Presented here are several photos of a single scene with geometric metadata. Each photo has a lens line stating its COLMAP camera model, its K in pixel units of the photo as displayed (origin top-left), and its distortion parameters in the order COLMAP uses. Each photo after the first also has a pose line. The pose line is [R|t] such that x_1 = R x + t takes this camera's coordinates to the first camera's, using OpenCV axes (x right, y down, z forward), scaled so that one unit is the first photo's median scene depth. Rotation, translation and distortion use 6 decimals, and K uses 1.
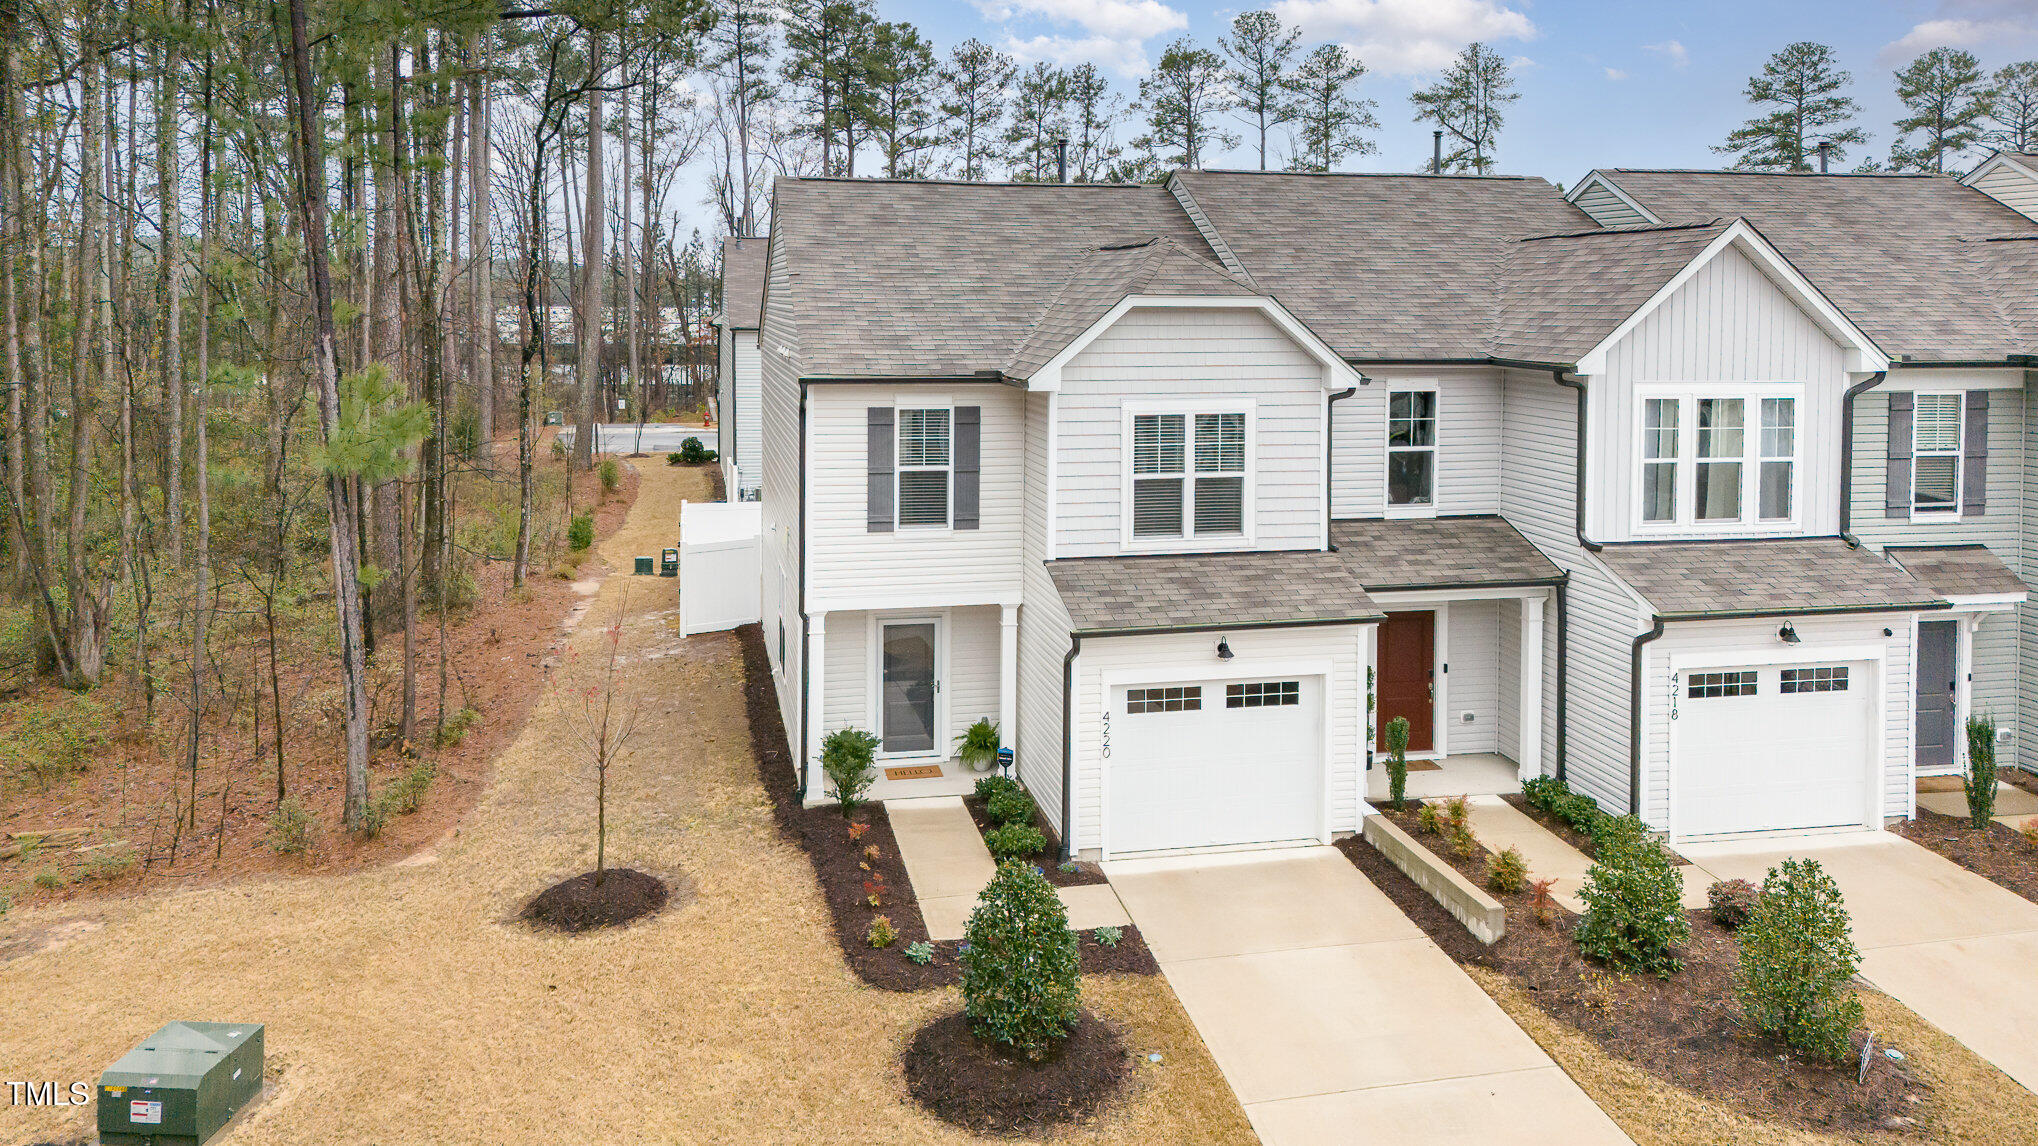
lens RADIAL K [[1534.9, 0, 1007.3], [0, 1534.9, 389.5], [0, 0, 1]] dist [0.039280, -0.020487]
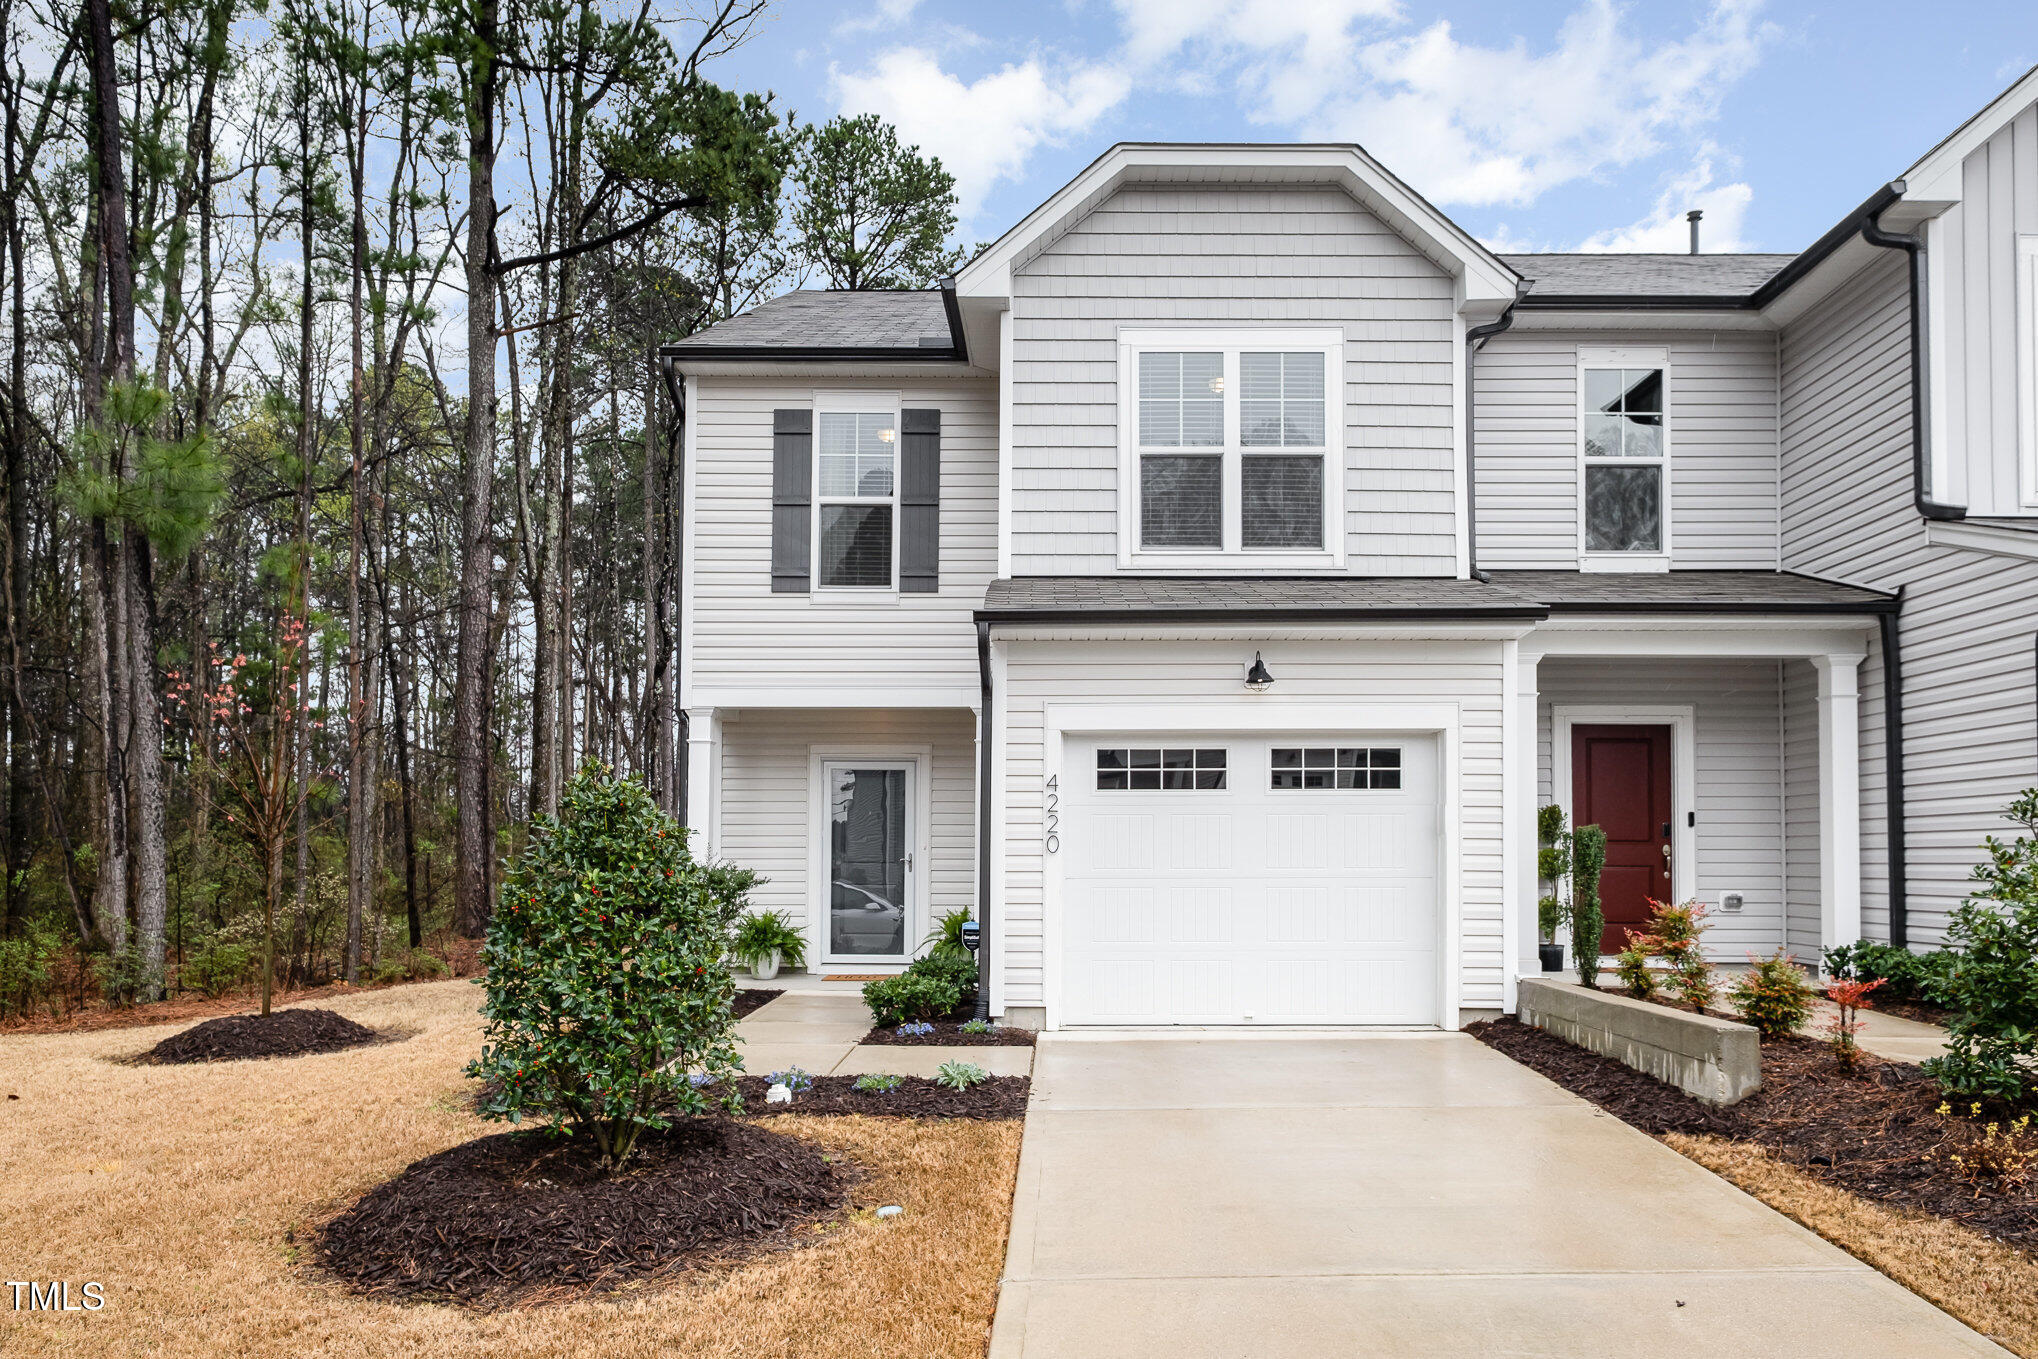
lens RADIAL K [[1390.7, 0, 1052.4], [0, 1390.7, 855.4], [0, 0, 1]] dist [0.001700, 0.003236]
pose [[0.978185, -0.003955, -0.207699, 0.164054], [-0.010272, 0.997675, -0.067375, 0.258729], [0.207482, 0.068039, 0.975870, 0.442413]]
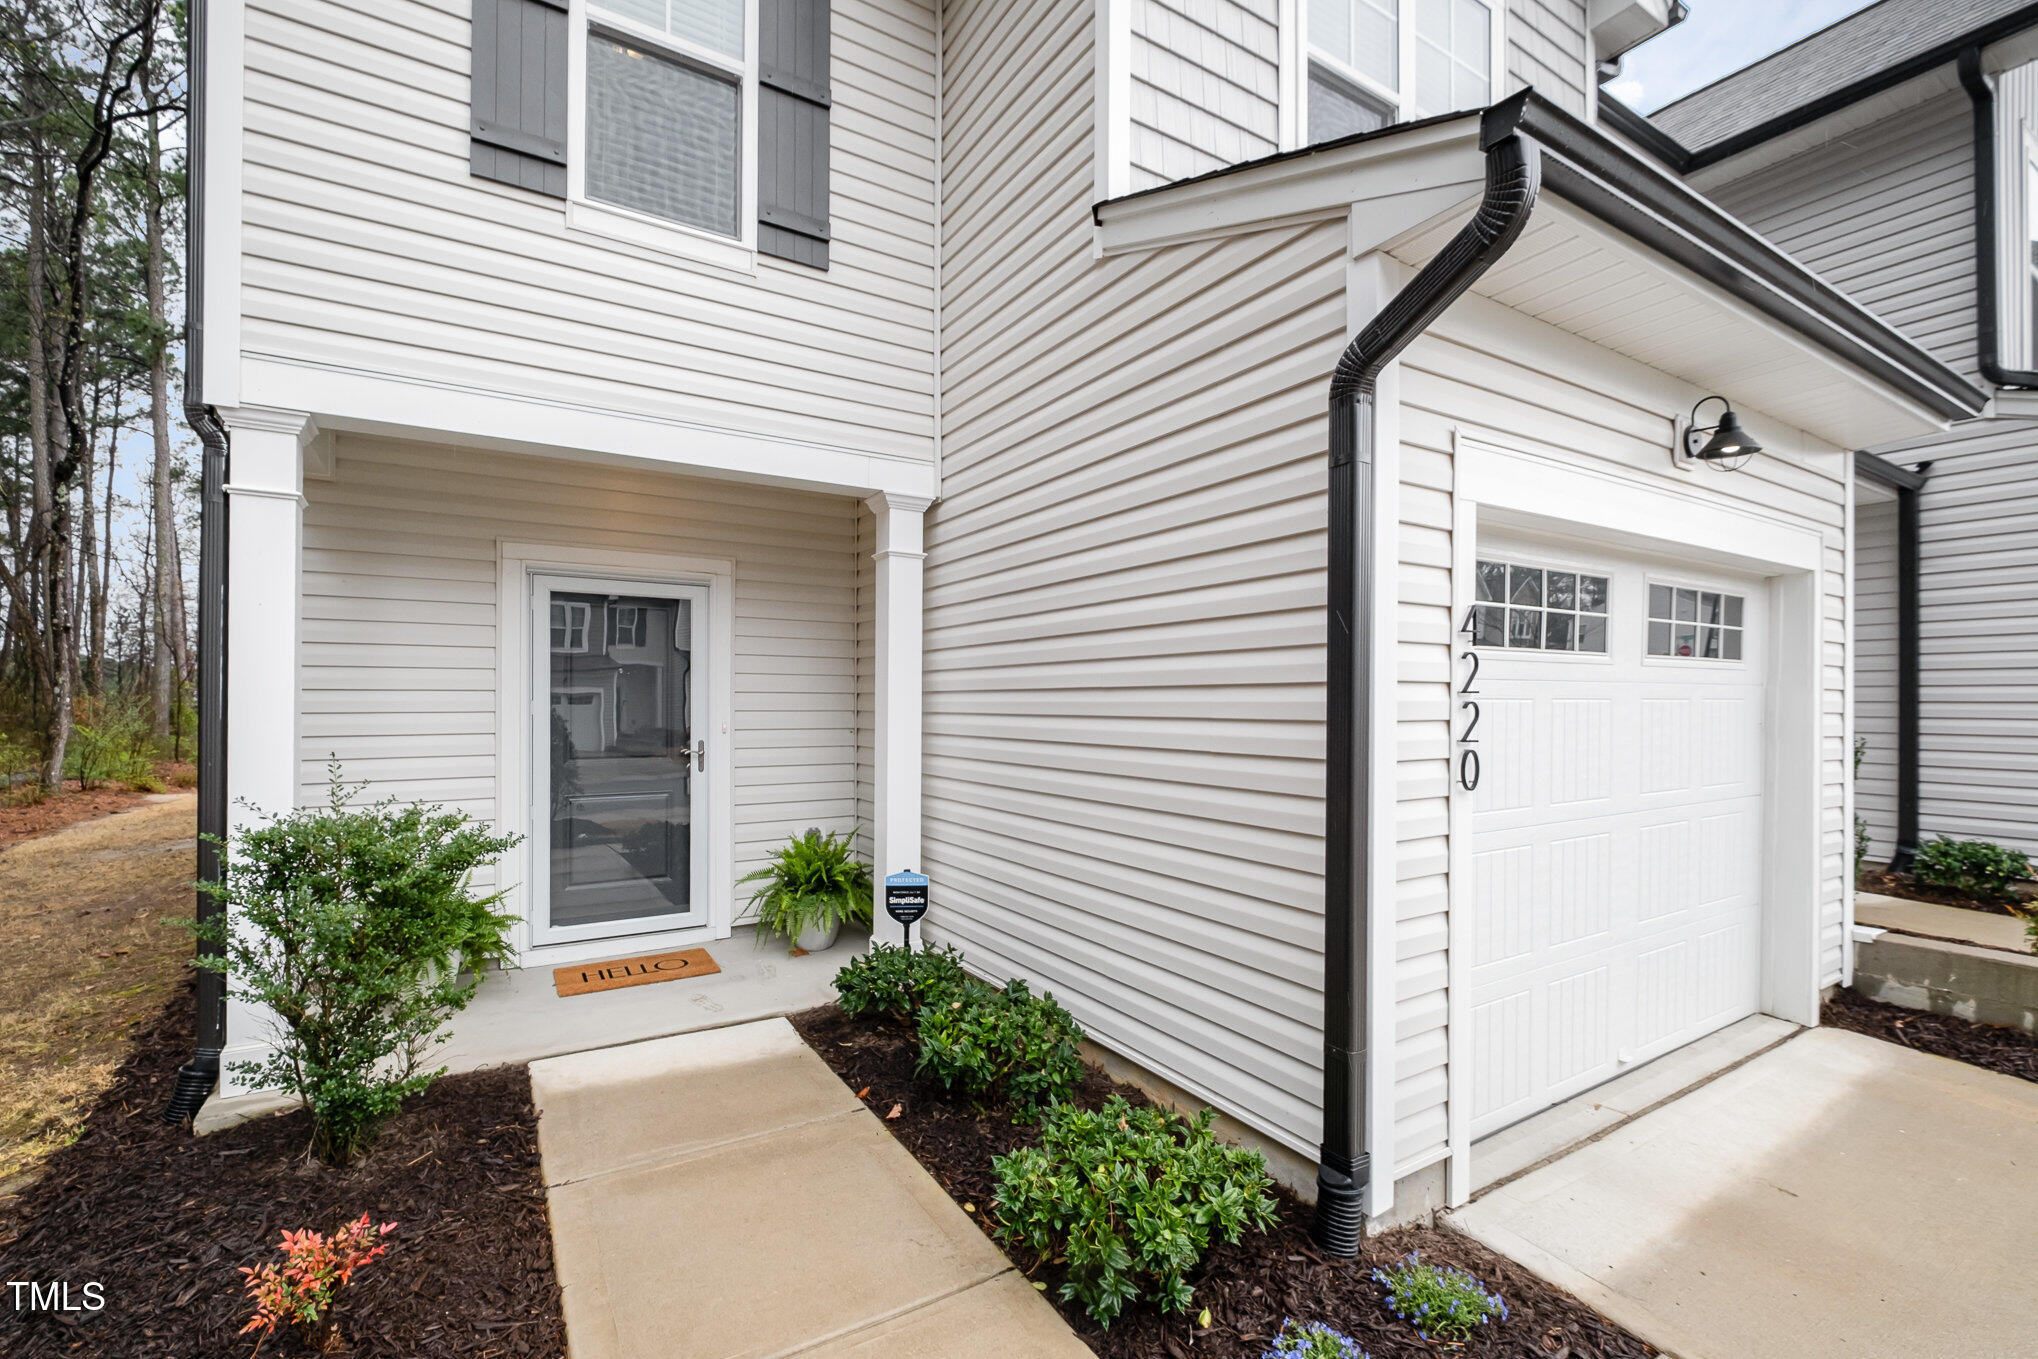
lens RADIAL K [[905.6, 0, 1025.8], [0, 905.6, 702.9], [0, 0, 1]] dist [-0.001939, -0.003247]
pose [[0.941437, -0.001688, 0.337186, -0.049869], [0.021579, 0.998239, -0.055250, 0.216394], [-0.336499, 0.059291, 0.939816, 0.825725]]
